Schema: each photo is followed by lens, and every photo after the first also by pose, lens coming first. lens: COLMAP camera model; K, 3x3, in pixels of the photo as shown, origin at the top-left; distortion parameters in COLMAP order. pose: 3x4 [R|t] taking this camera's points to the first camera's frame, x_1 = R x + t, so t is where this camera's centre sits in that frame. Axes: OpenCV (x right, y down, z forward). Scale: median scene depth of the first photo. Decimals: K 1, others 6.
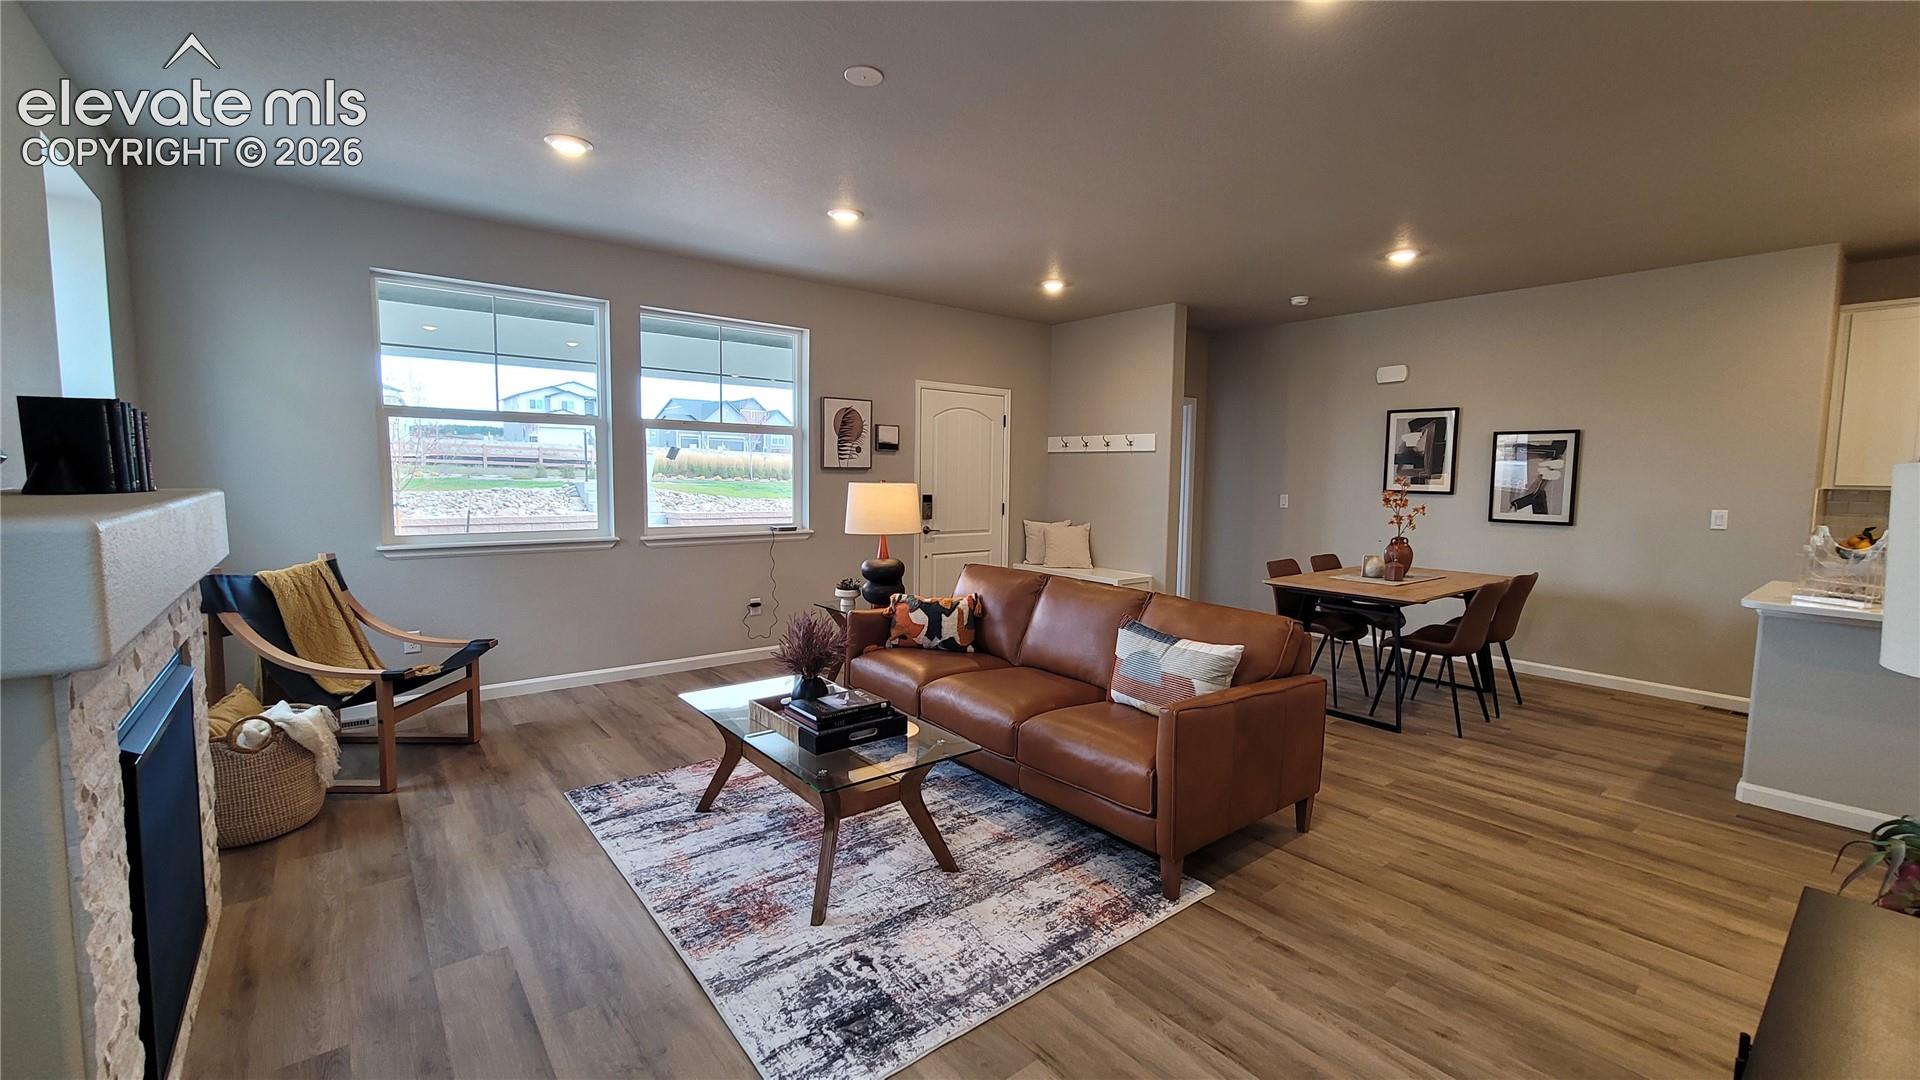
lens RADIAL K [[779.9, 0, 965.6], [0, 779.9, 540.7], [0, 0, 1]] dist [-0.001714, 0.000120]
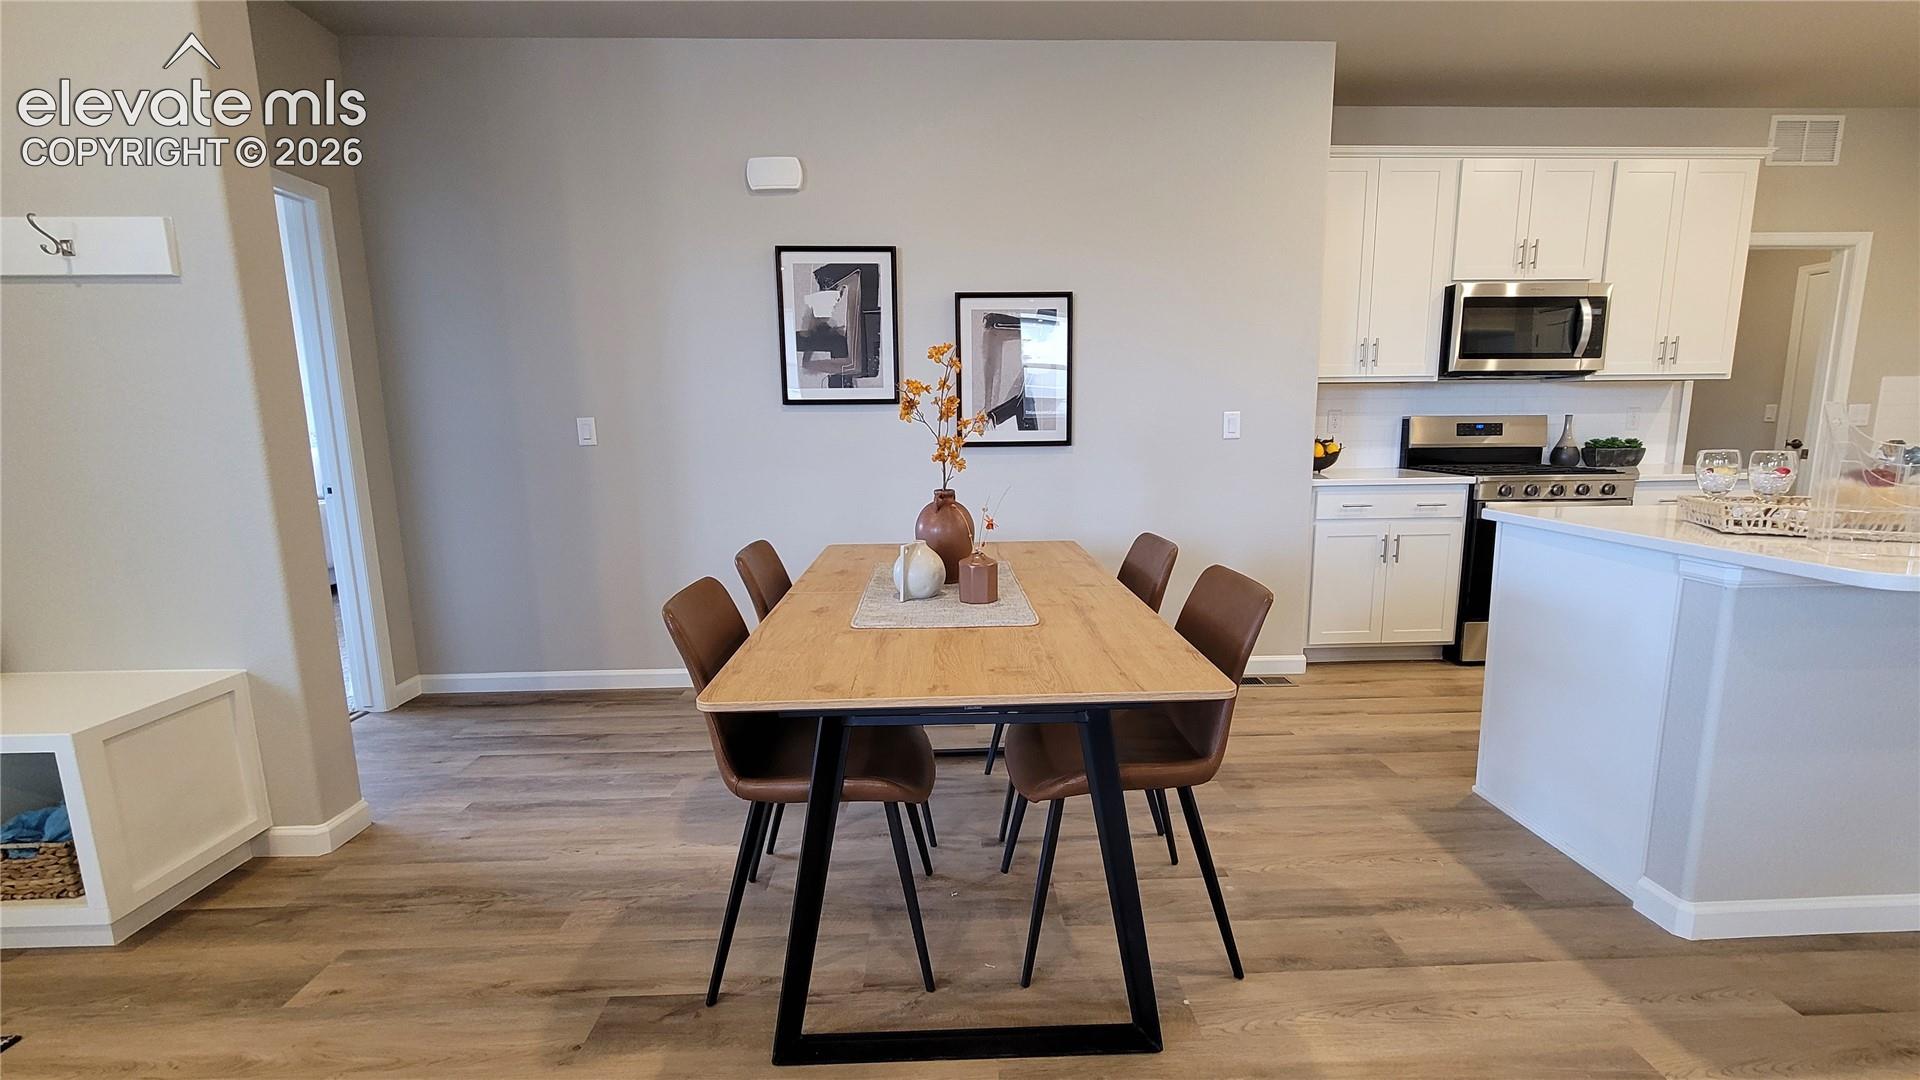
lens RADIAL K [[779.9, 0, 965.5], [0, 779.9, 541.5], [0, 0, 1]] dist [-0.001714, 0.000120]
pose [[0.600491, -0.145859, 0.786216, 0.210511], [0.090423, 0.989303, 0.114472, -0.022907], [-0.794502, 0.002352, 0.607256, 0.687855]]
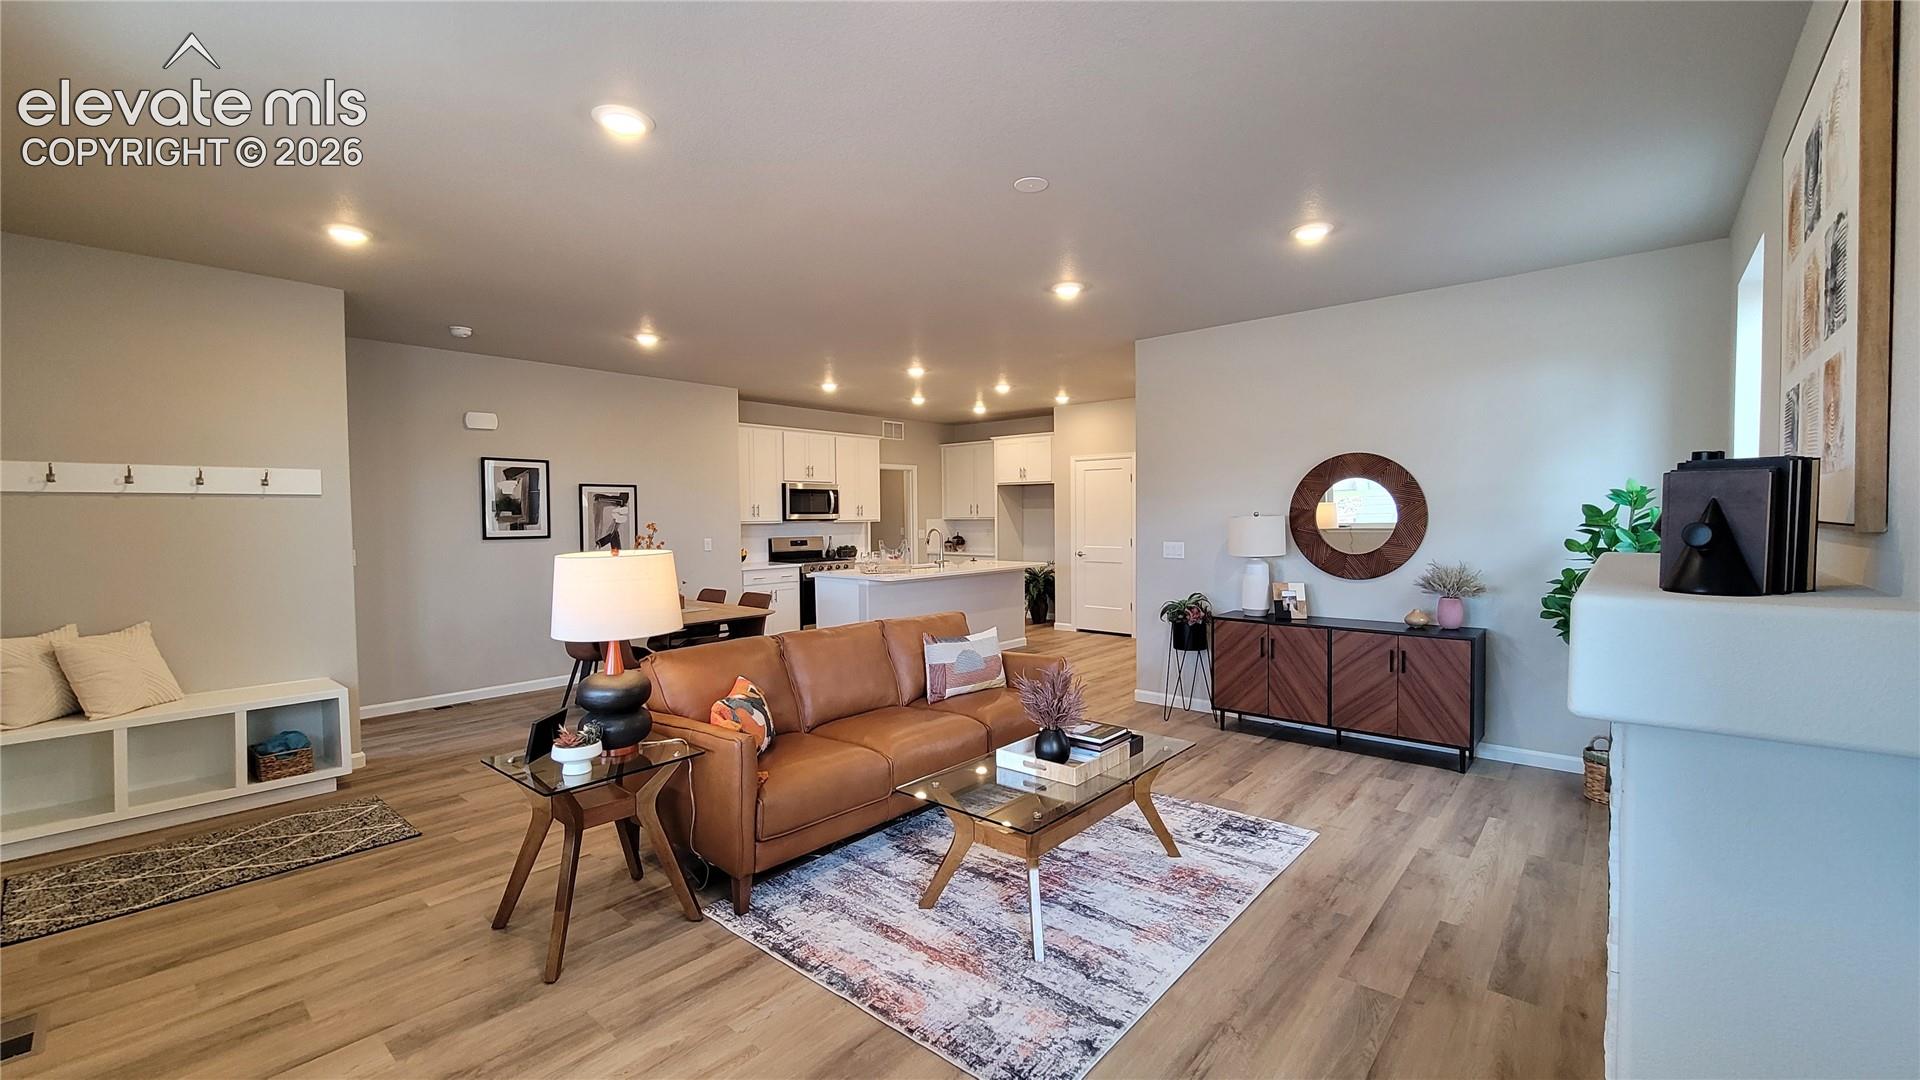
lens RADIAL K [[779.9, 0, 968.1], [0, 779.9, 543.3], [0, 0, 1]] dist [-0.001714, 0.000120]
pose [[-0.182399, -0.050197, 0.981942, -0.644369], [0.091734, 0.993471, 0.067826, -0.081700], [-0.978936, 0.102449, -0.176603, 0.689736]]
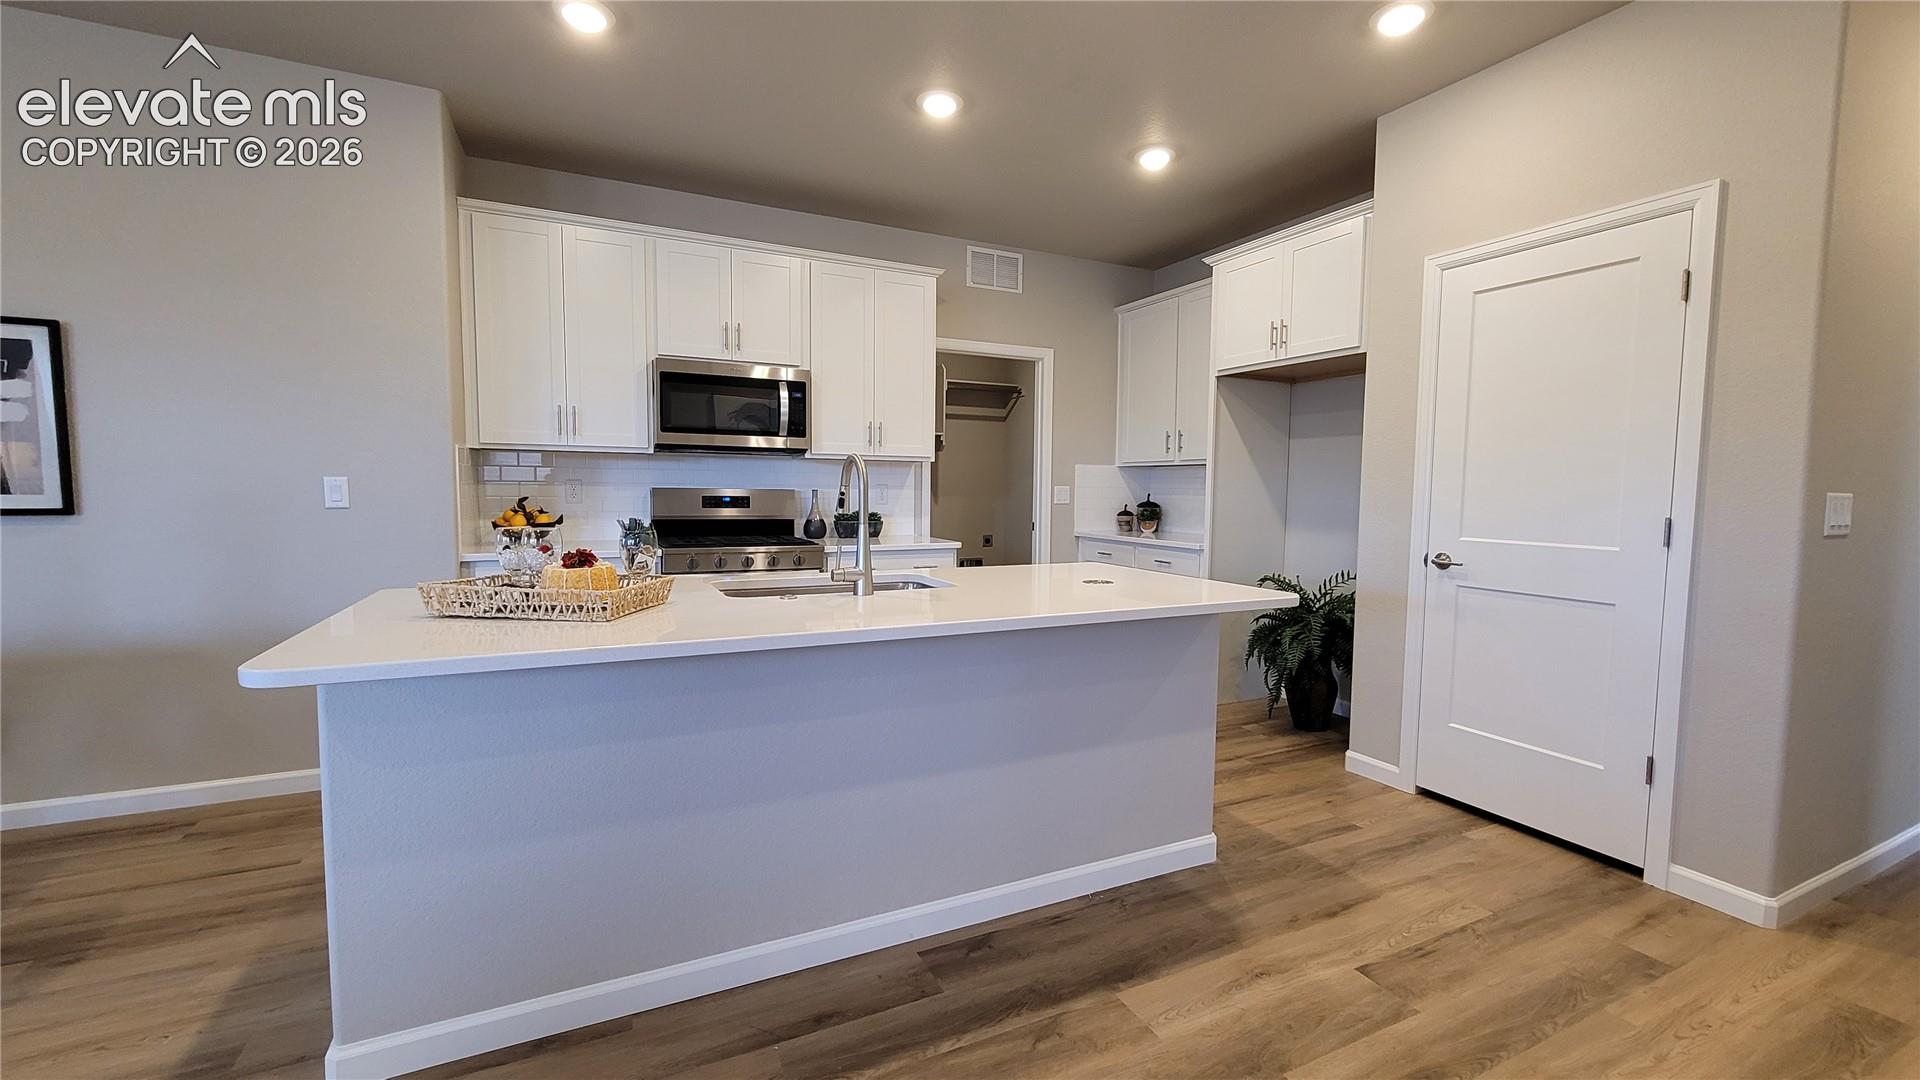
lens RADIAL K [[779.9, 0, 968.6], [0, 779.9, 543.8], [0, 0, 1]] dist [-0.001714, 0.000120]
pose [[0.222193, -0.083987, 0.971379, 0.426334], [0.075846, 0.994753, 0.068659, 0.008460], [-0.972048, 0.058419, 0.227398, 0.333489]]
